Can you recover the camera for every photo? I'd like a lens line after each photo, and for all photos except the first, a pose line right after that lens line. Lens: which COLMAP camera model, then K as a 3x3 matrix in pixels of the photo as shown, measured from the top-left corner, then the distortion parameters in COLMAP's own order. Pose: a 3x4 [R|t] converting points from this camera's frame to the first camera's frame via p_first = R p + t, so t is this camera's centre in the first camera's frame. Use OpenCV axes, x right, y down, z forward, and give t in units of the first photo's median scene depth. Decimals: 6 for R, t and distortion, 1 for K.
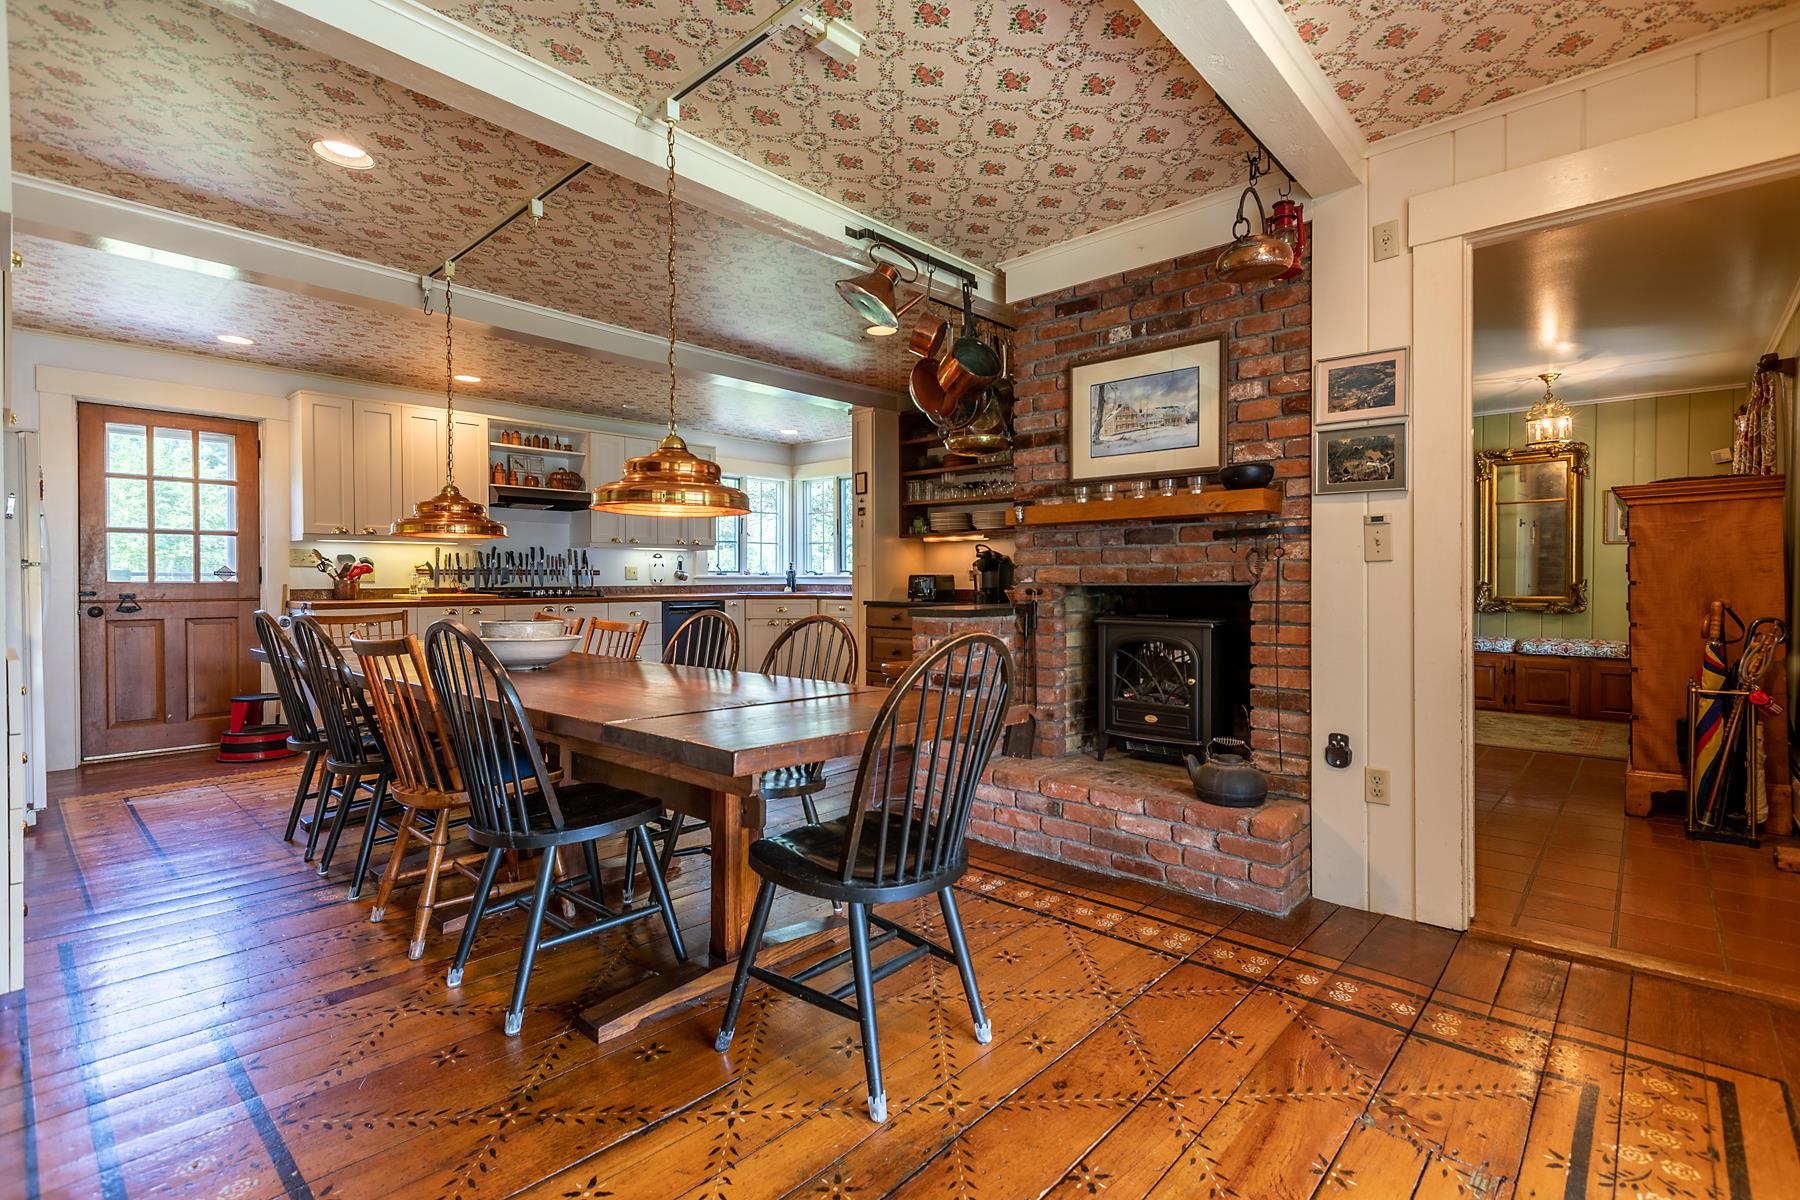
lens RADIAL K [[822.8, 0, 903.5], [0, 822.8, 585.2], [0, 0, 1]] dist [-0.001453, -0.000065]
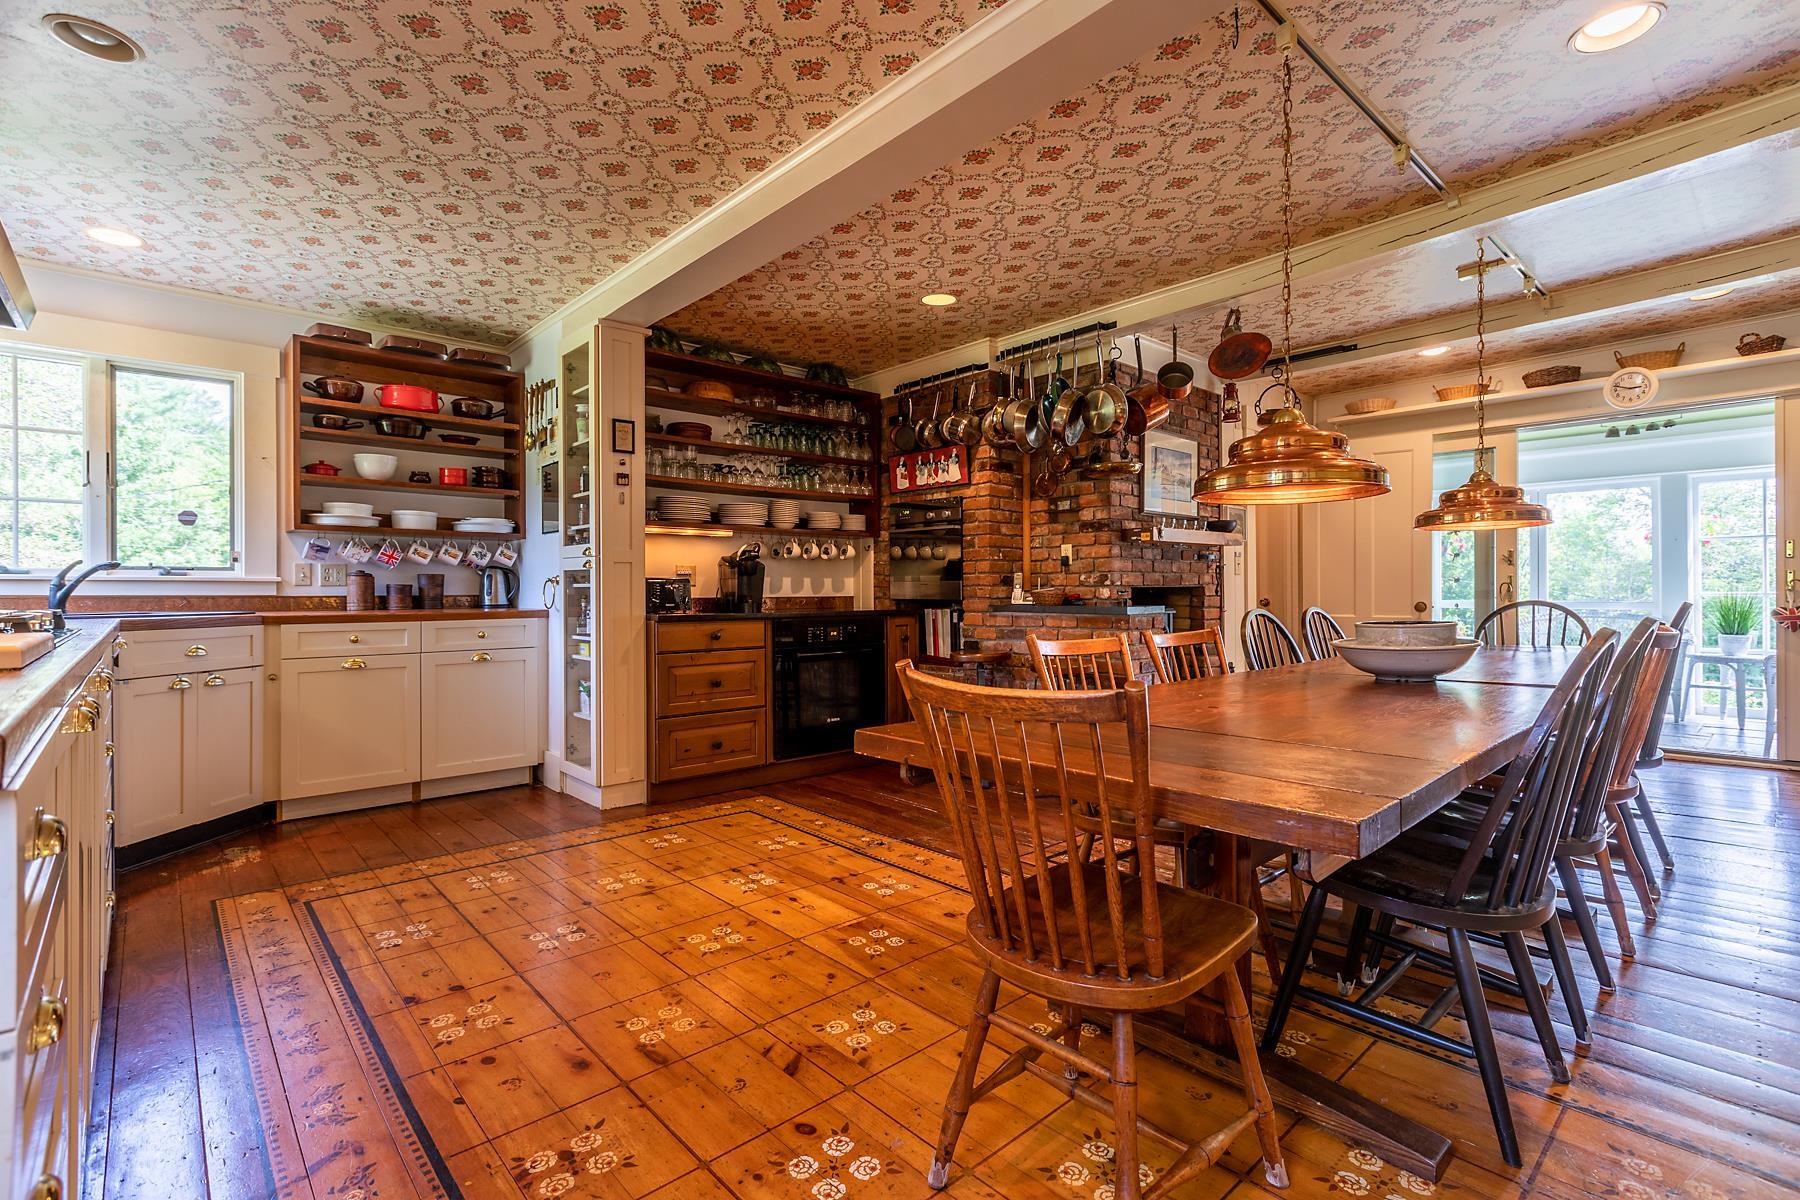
lens RADIAL K [[822.8, 0, 903.5], [0, 822.8, 585.2], [0, 0, 1]] dist [-0.001453, -0.000065]
pose [[0.084362, 0.005274, 0.996421, -0.698422], [0.013209, 0.999892, -0.006410, 0.001193], [-0.996348, 0.013702, 0.084283, 0.743541]]
